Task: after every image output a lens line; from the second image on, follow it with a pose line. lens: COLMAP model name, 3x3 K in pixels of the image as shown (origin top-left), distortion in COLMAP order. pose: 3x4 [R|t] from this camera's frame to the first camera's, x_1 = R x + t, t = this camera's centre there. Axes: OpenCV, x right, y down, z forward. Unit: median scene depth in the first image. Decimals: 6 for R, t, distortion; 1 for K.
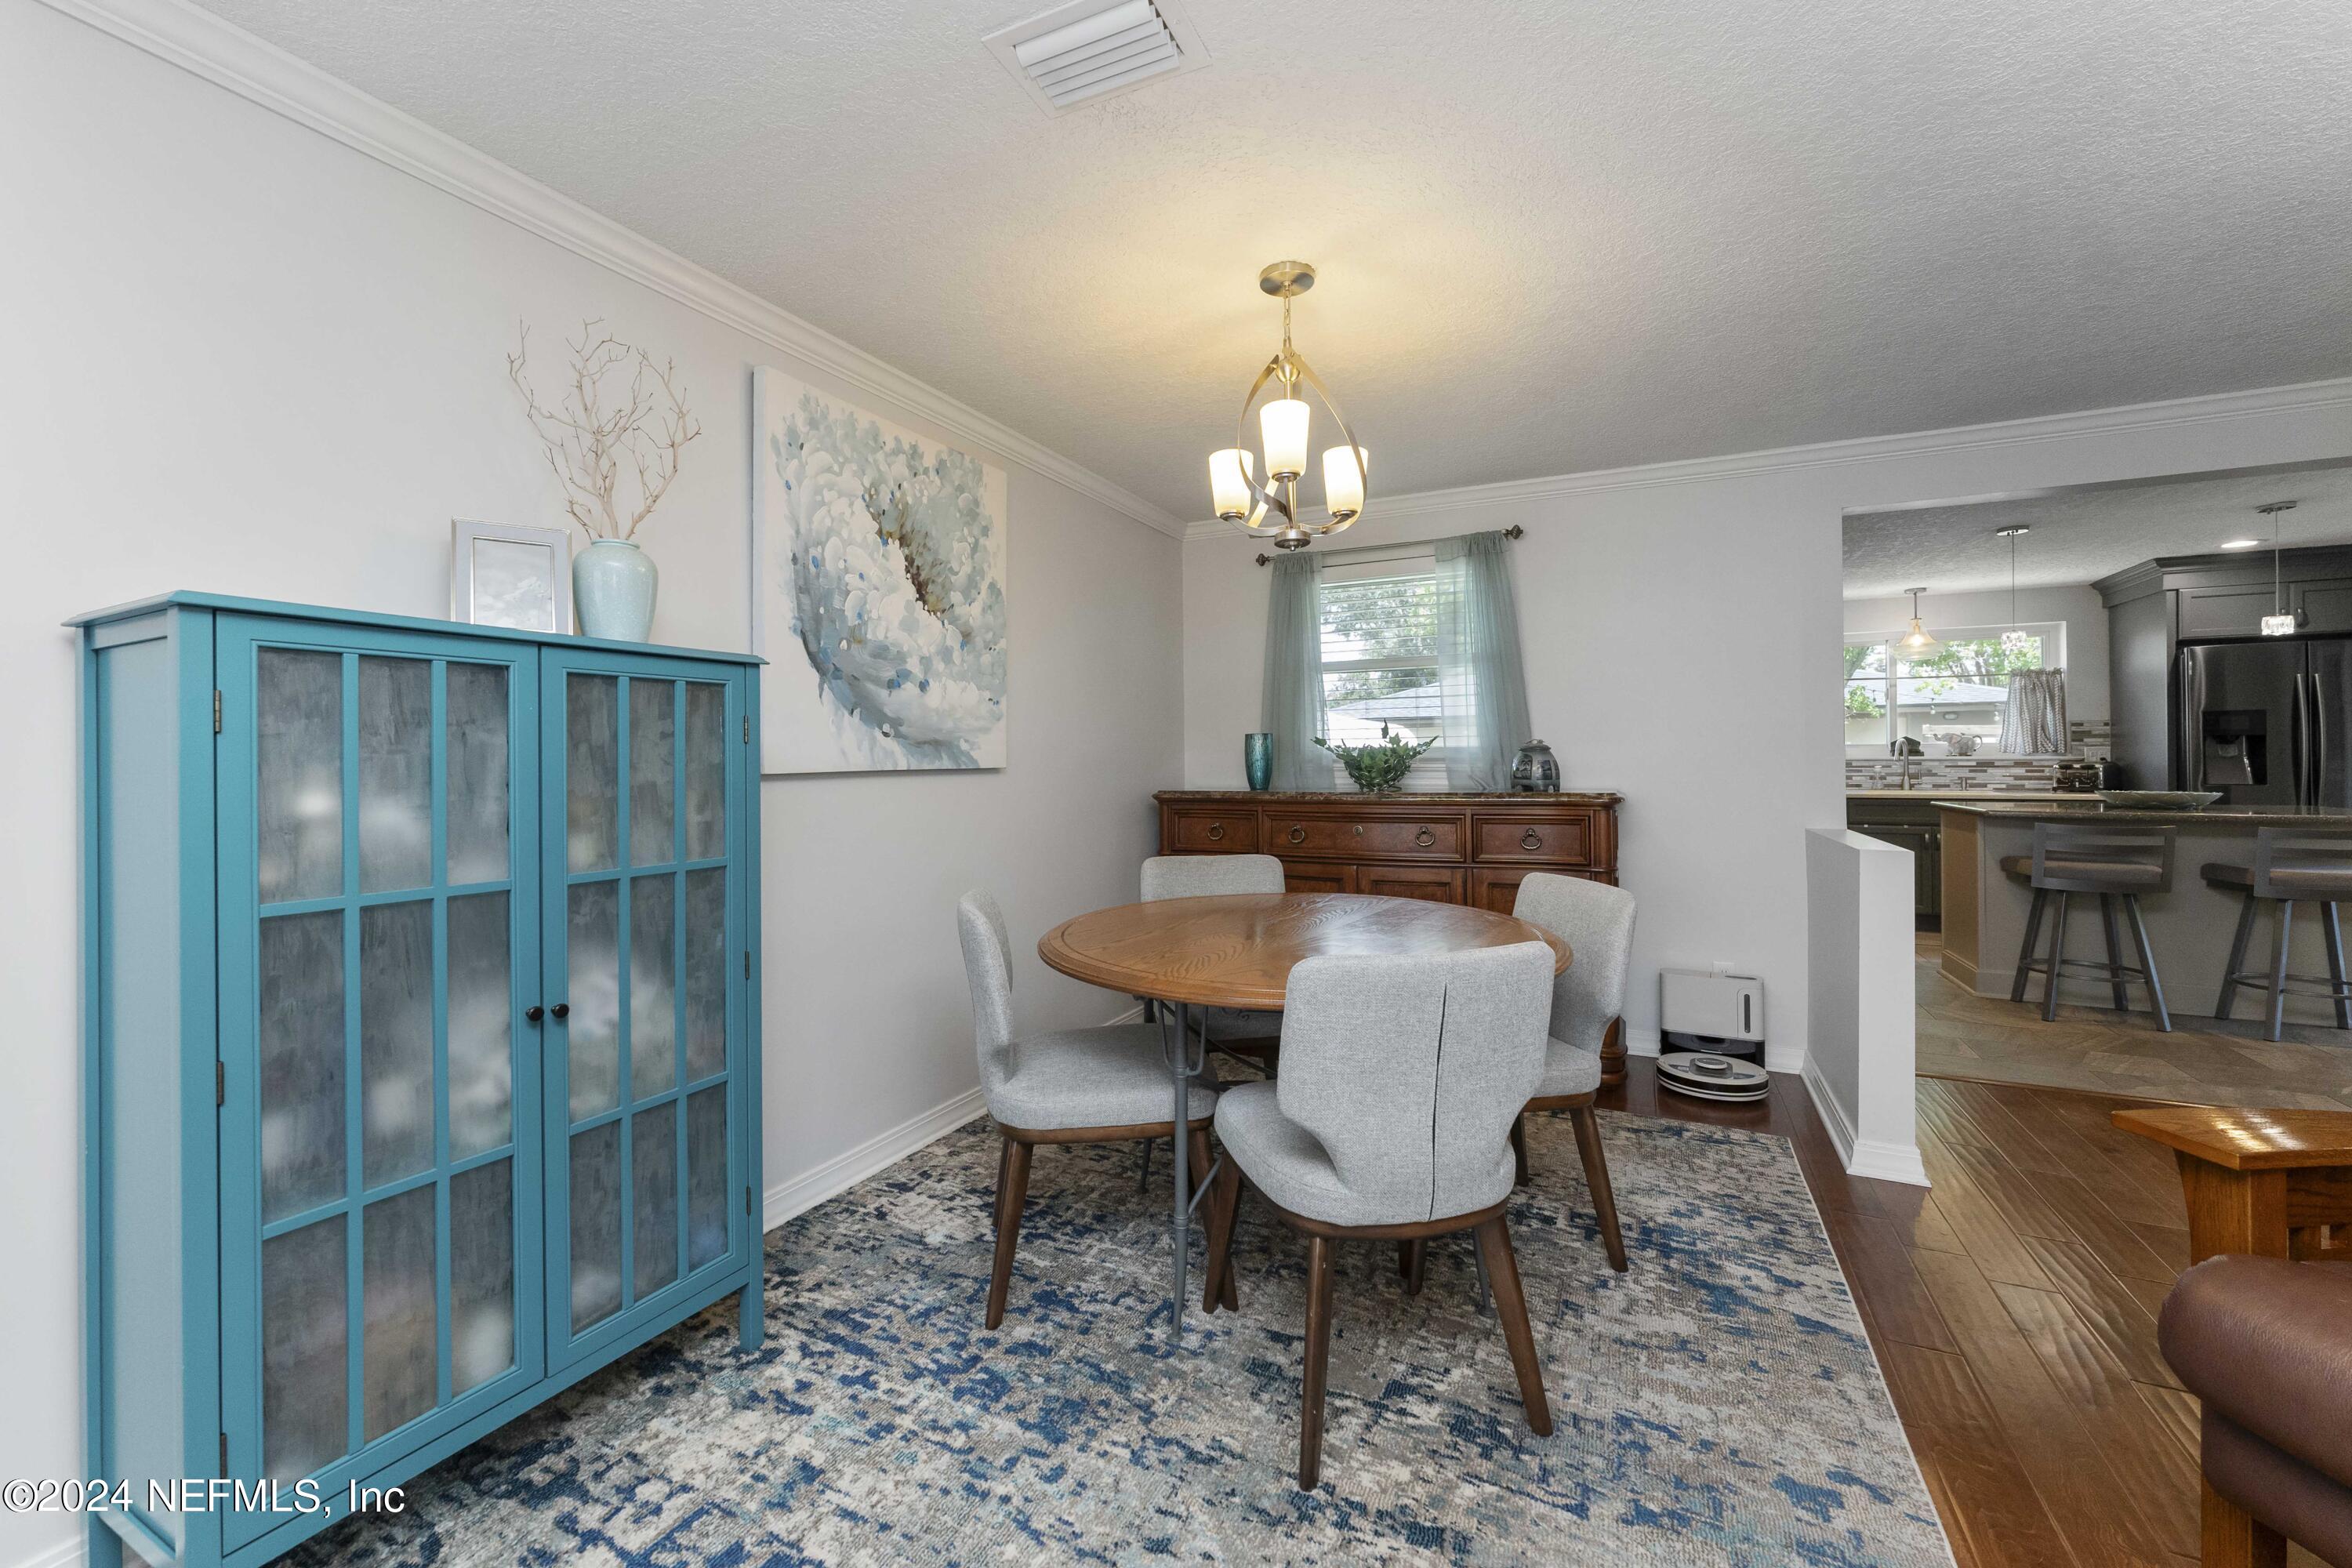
lens RADIAL K [[948.1, 0, 1168.6], [0, 948.1, 757.7], [0, 0, 1]] dist [-0.002123, 0.001460]
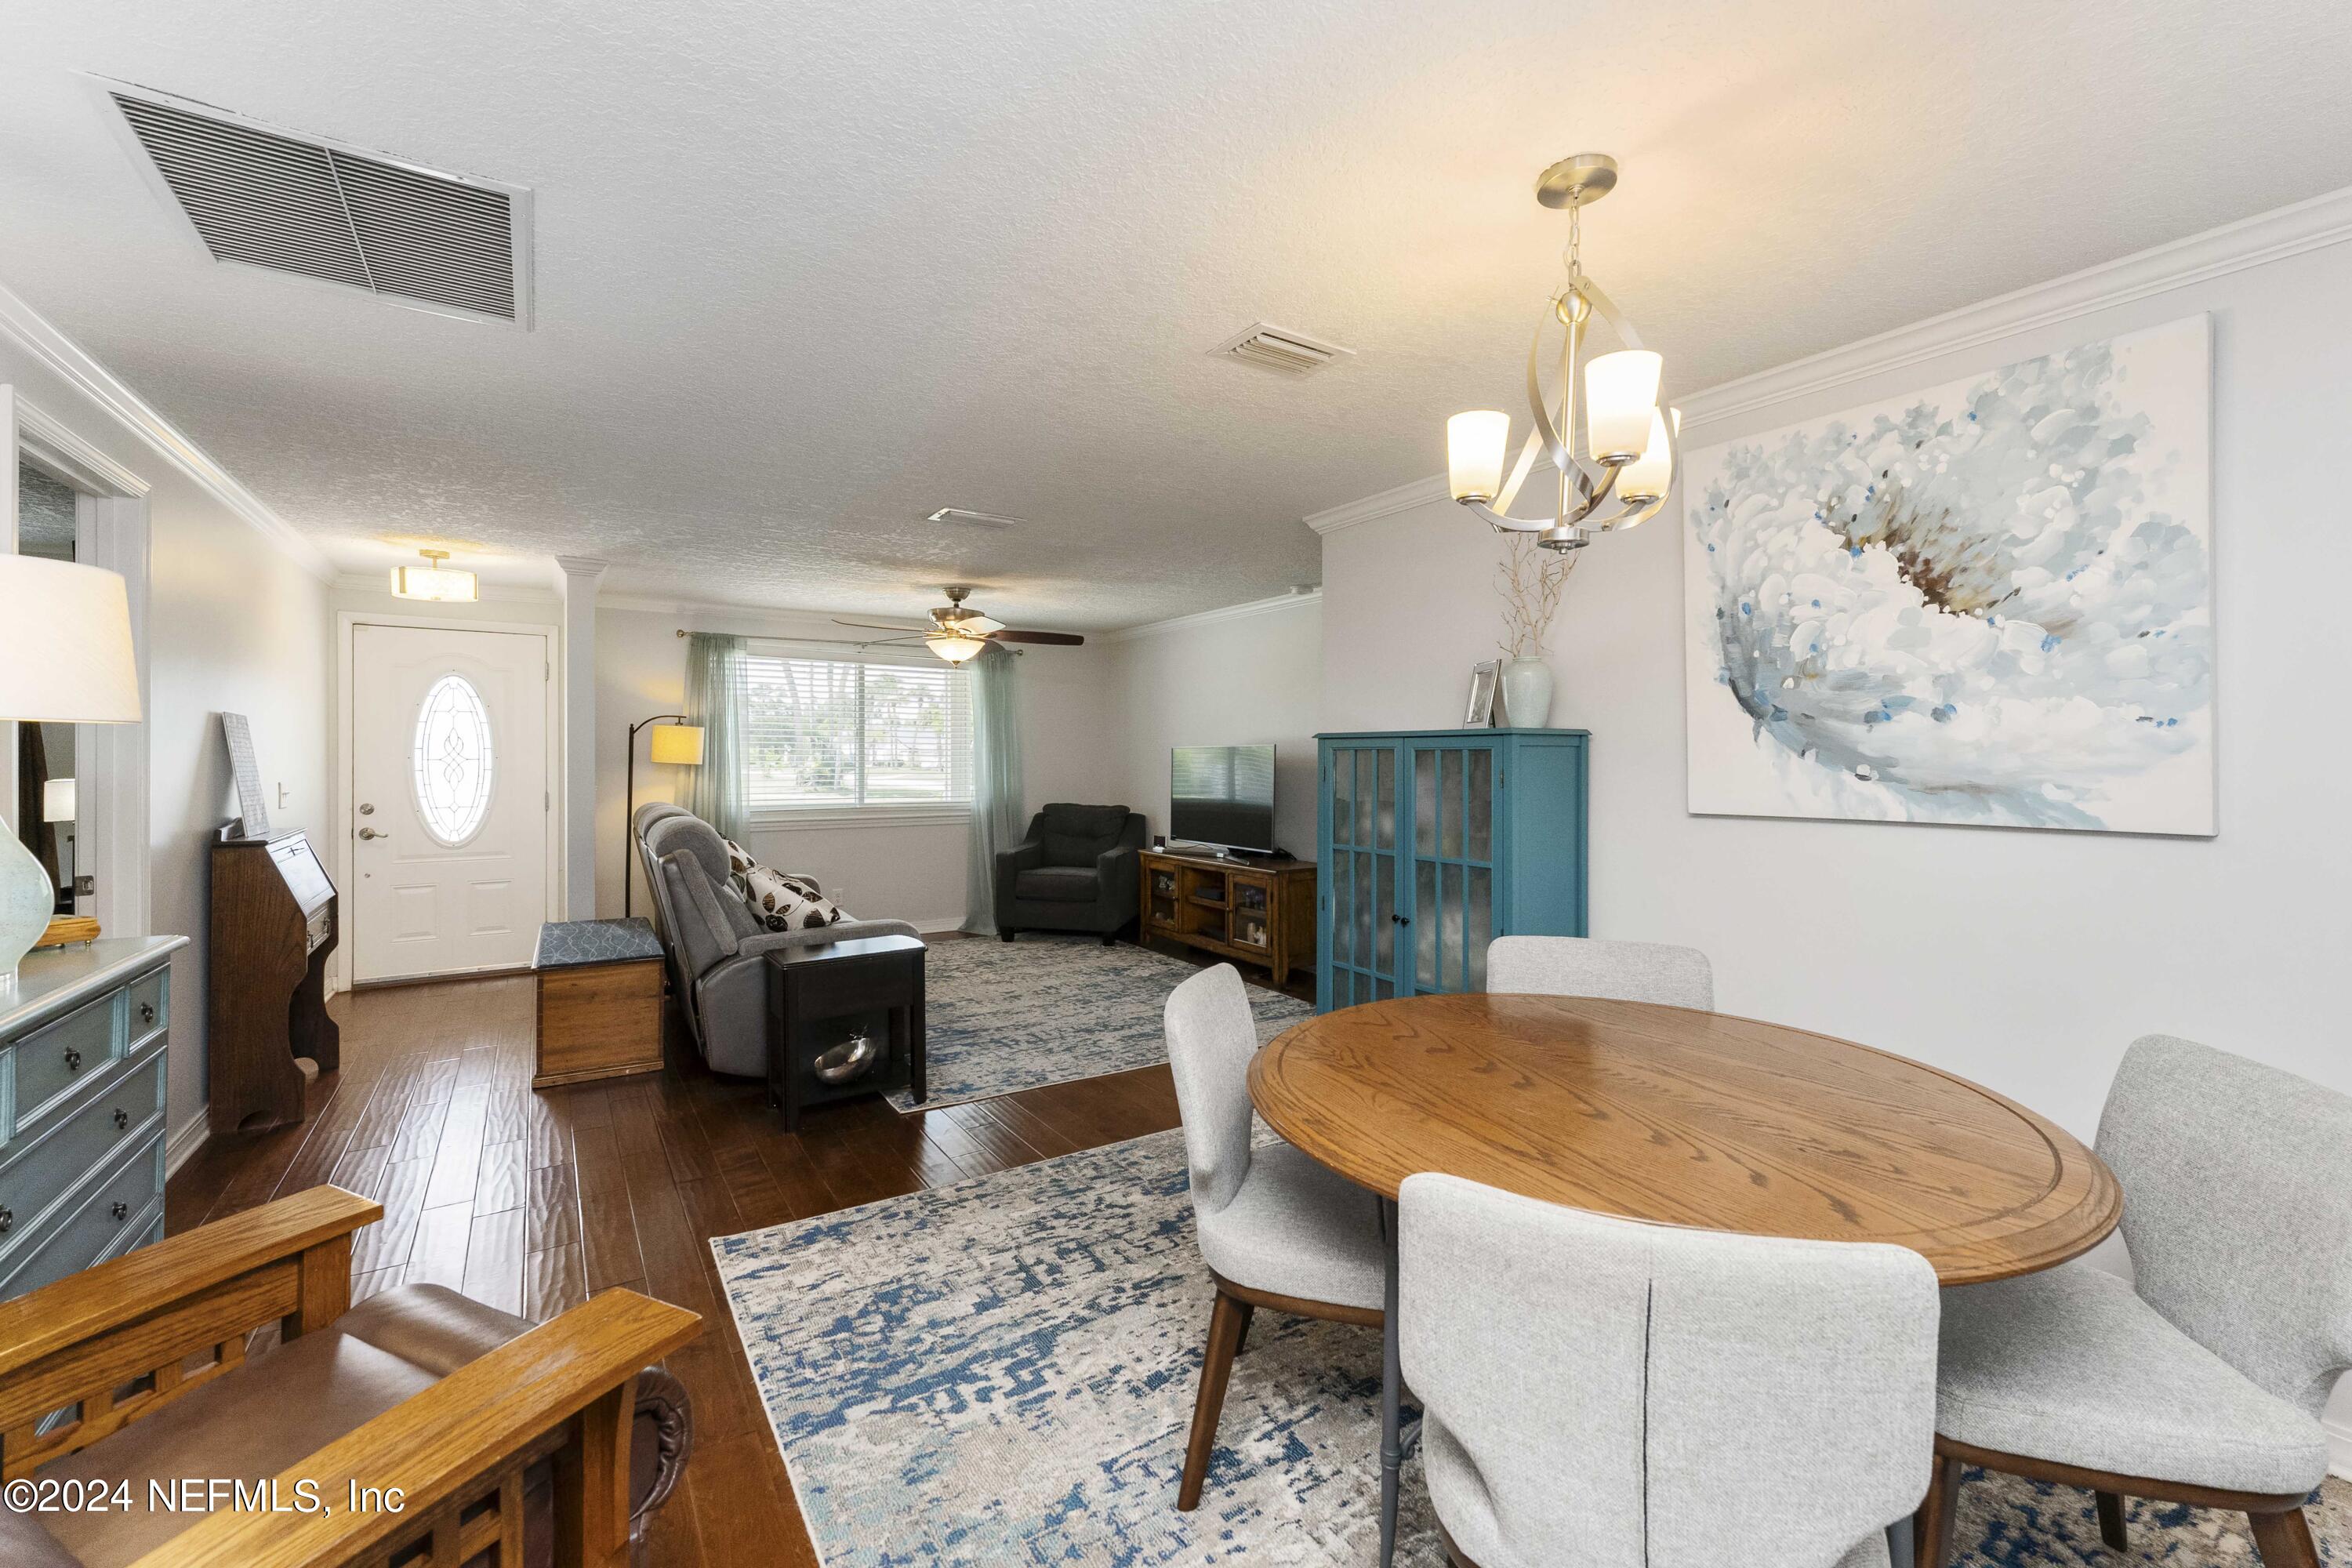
lens RADIAL K [[948.1, 0, 1153.1], [0, 948.1, 762.2], [0, 0, 1]] dist [-0.002123, 0.001460]
pose [[-0.511389, 0.013558, -0.859242, 0.764040], [0.008347, 0.999907, 0.010810, -0.053242], [0.859309, -0.001644, -0.511455, 0.896916]]
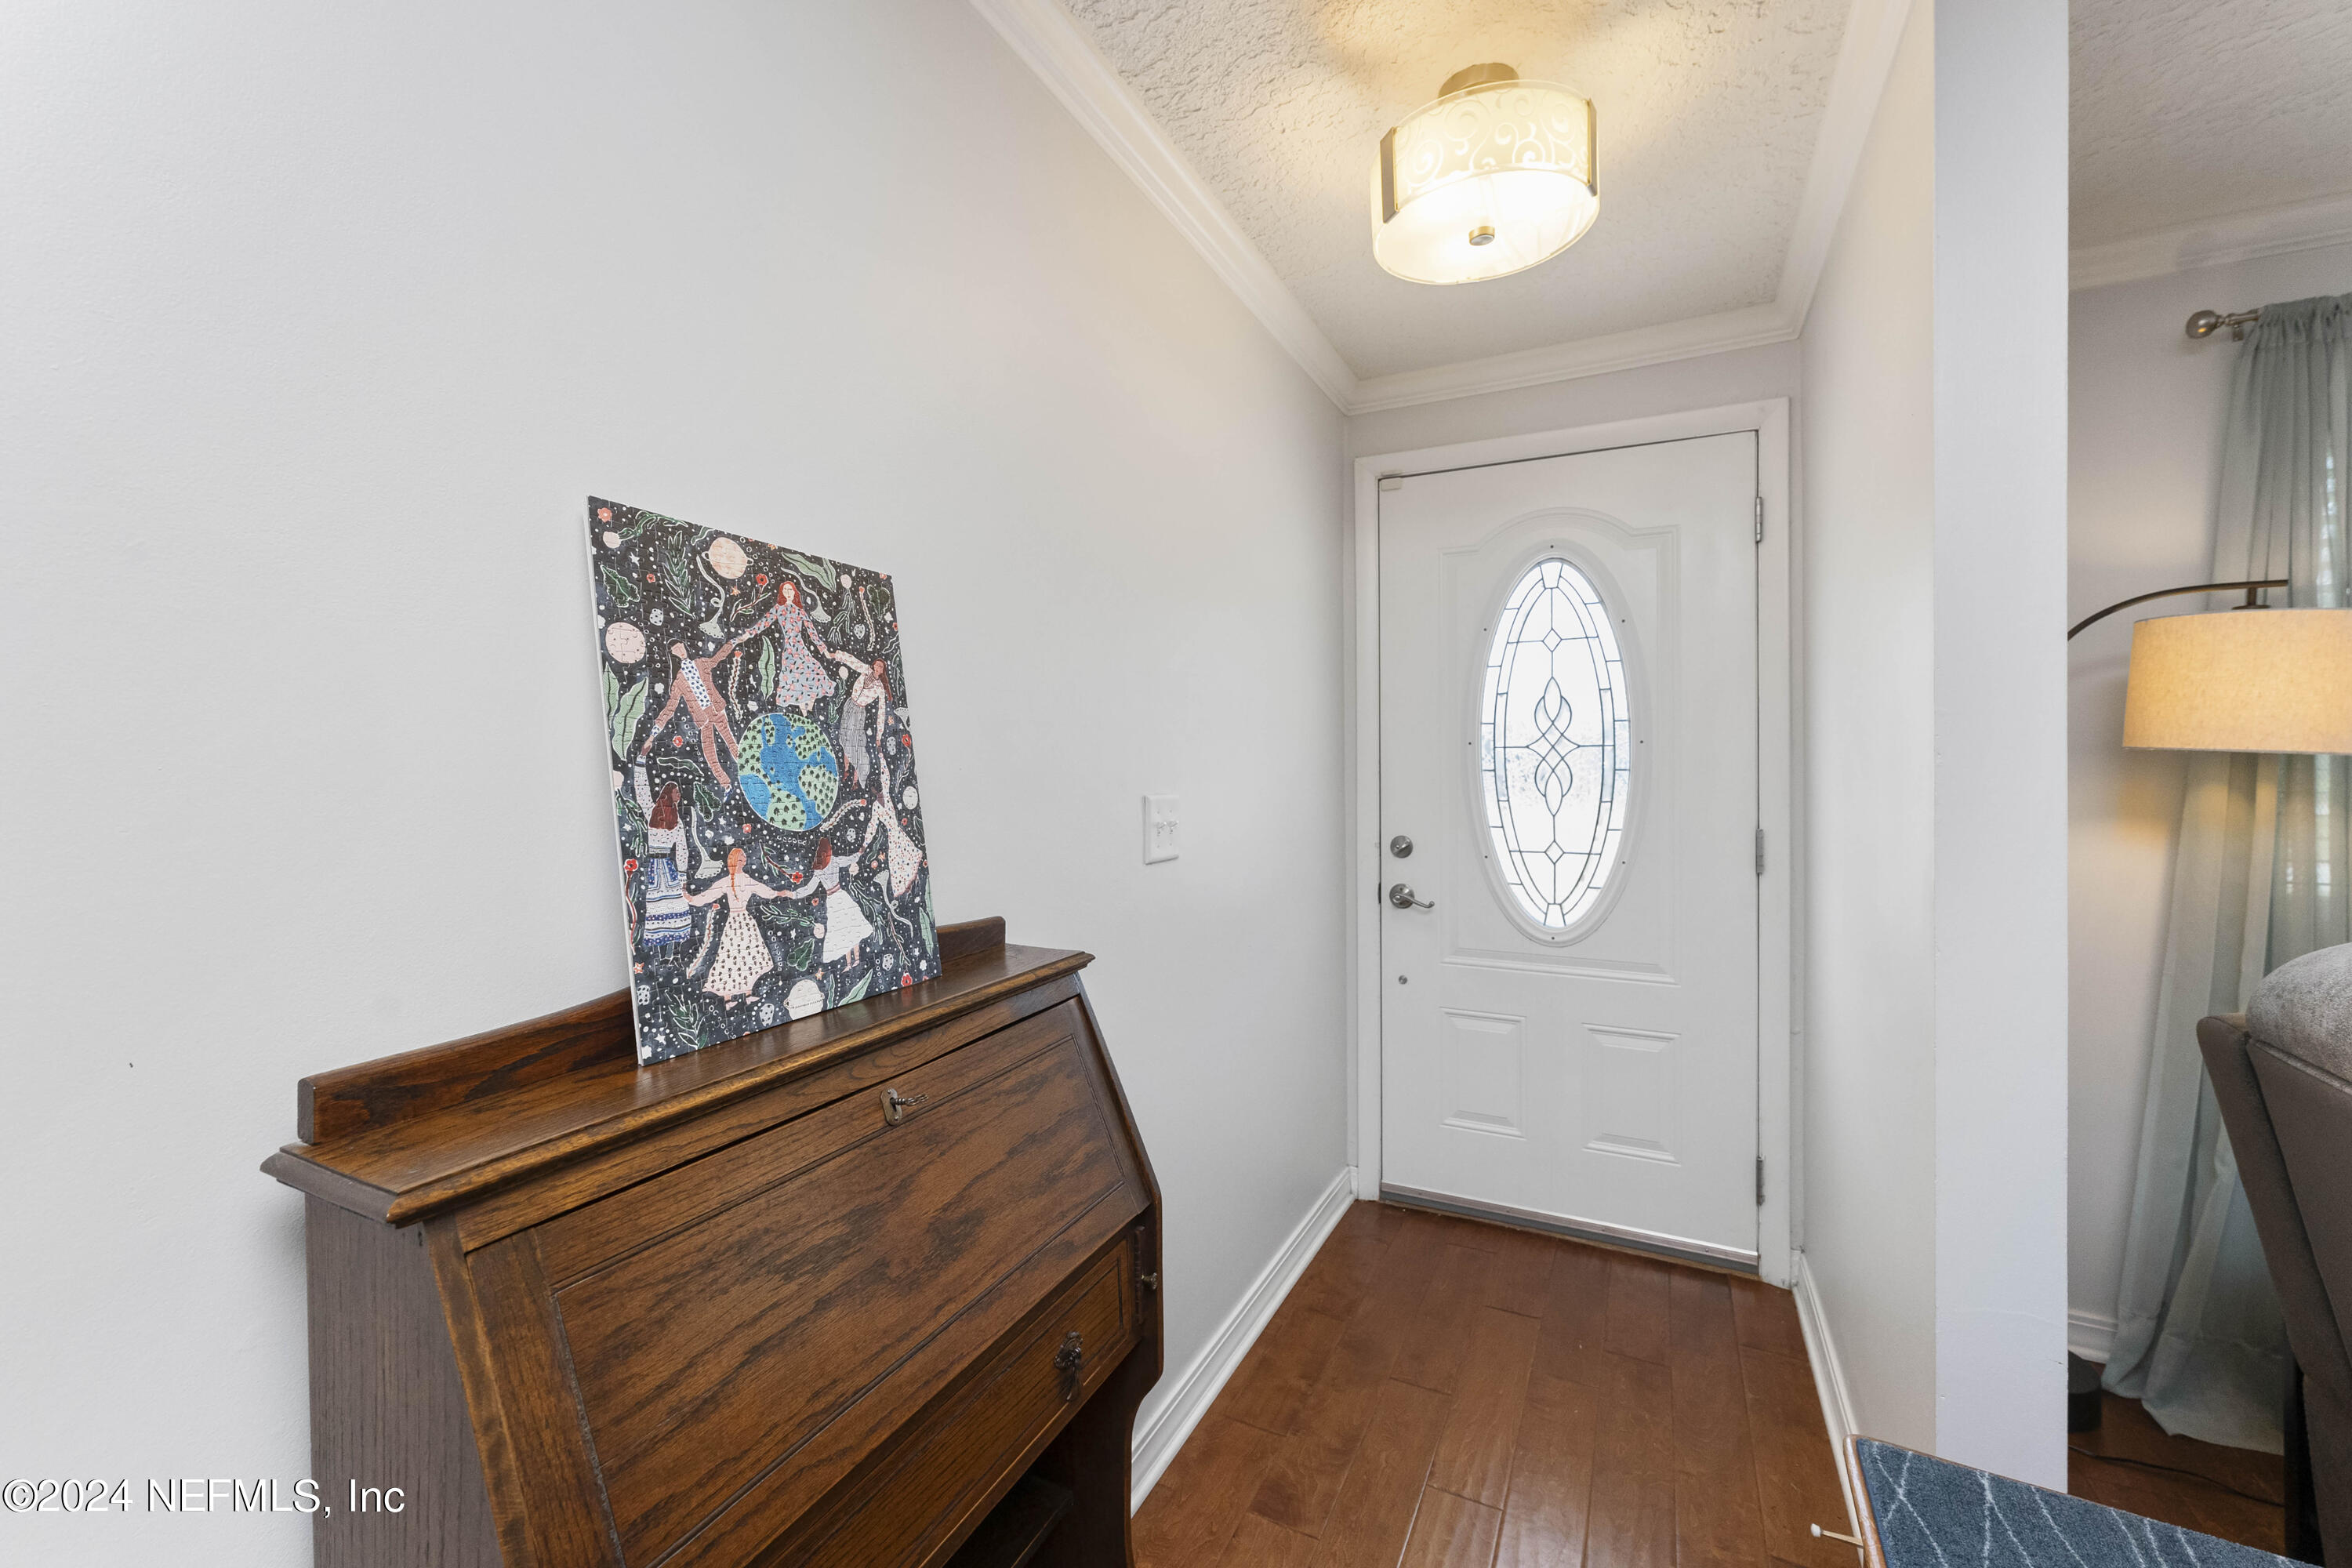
lens RADIAL K [[948.1, 0, 1170.3], [0, 948.1, 753.9], [0, 0, 1]] dist [-0.002123, 0.001460]
pose [[-0.999878, 0.010584, 0.011483, 0.123644], [0.010433, 0.999859, -0.013134, -0.033050], [-0.011620, -0.013013, -0.999848, -0.559186]]
